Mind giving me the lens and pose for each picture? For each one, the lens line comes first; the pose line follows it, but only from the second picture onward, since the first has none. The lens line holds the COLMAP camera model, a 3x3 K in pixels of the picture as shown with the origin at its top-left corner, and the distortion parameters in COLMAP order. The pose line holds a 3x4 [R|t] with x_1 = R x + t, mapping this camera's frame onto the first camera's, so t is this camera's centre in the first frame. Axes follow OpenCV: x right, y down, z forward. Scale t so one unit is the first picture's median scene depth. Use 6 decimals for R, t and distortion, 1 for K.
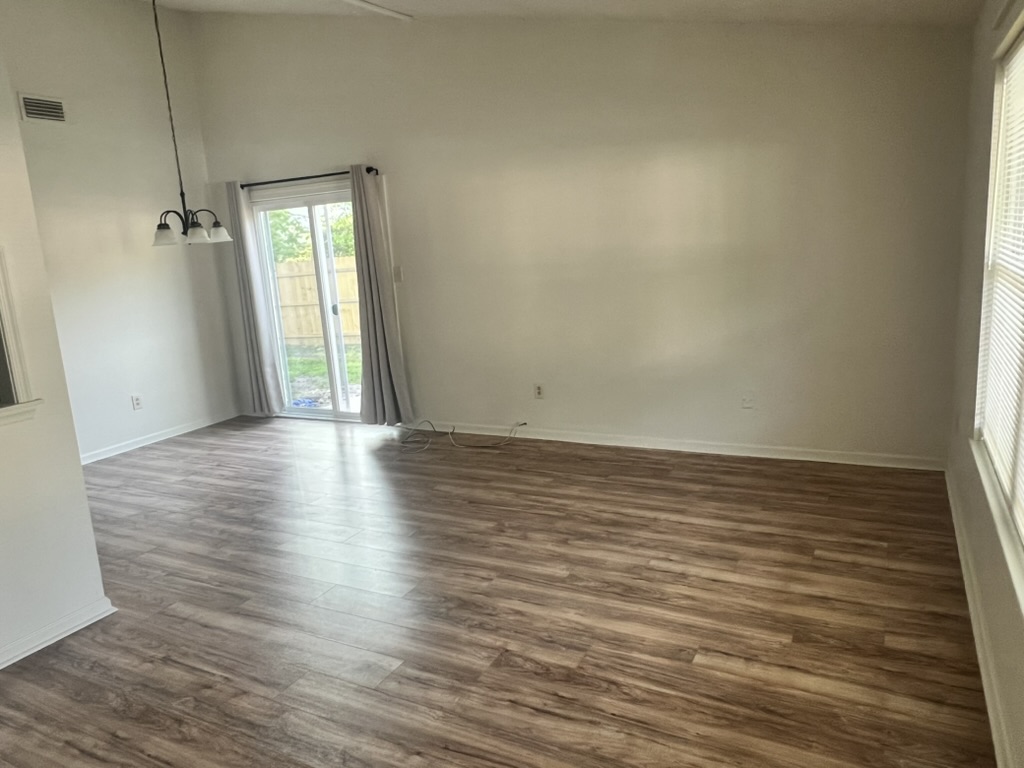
lens RADIAL K [[715.5, 0, 509.2], [0, 715.5, 381.0], [0, 0, 1]] dist [-0.004713, -0.005971]
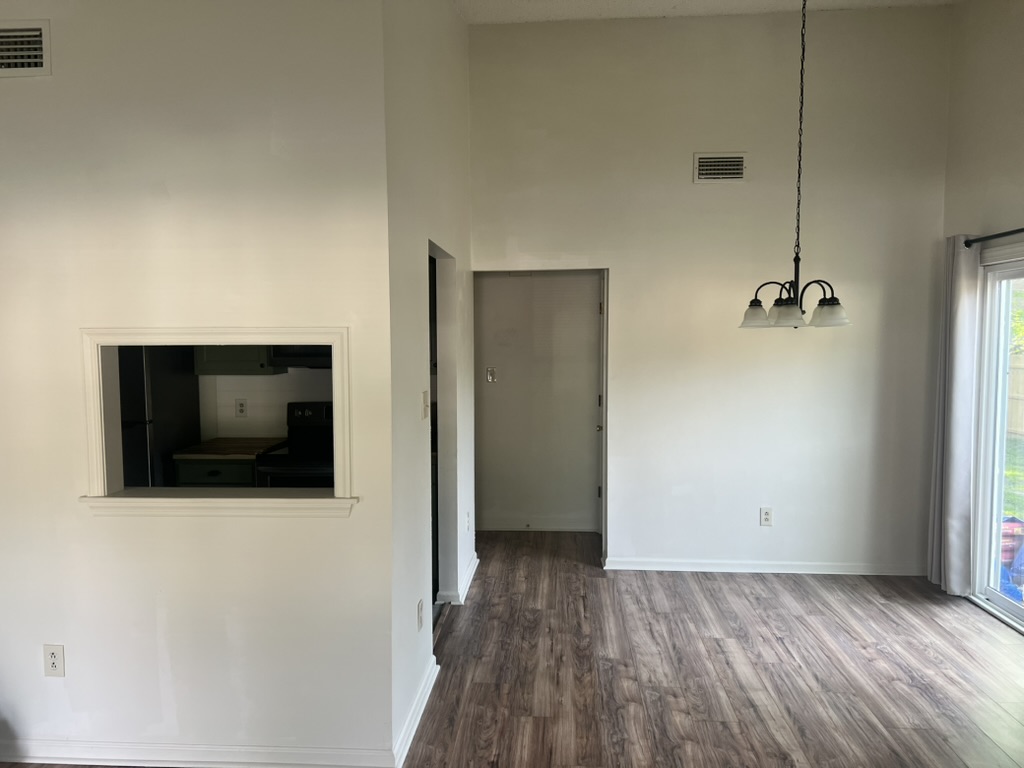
lens RADIAL K [[764.1, 0, 510.0], [0, 764.1, 391.4], [0, 0, 1]] dist [0.030834, -0.049520]
pose [[0.394044, 0.129696, -0.909895, 0.188338], [-0.202366, 0.977941, 0.051757, -0.138373], [0.896536, 0.163737, 0.411597, 0.544549]]
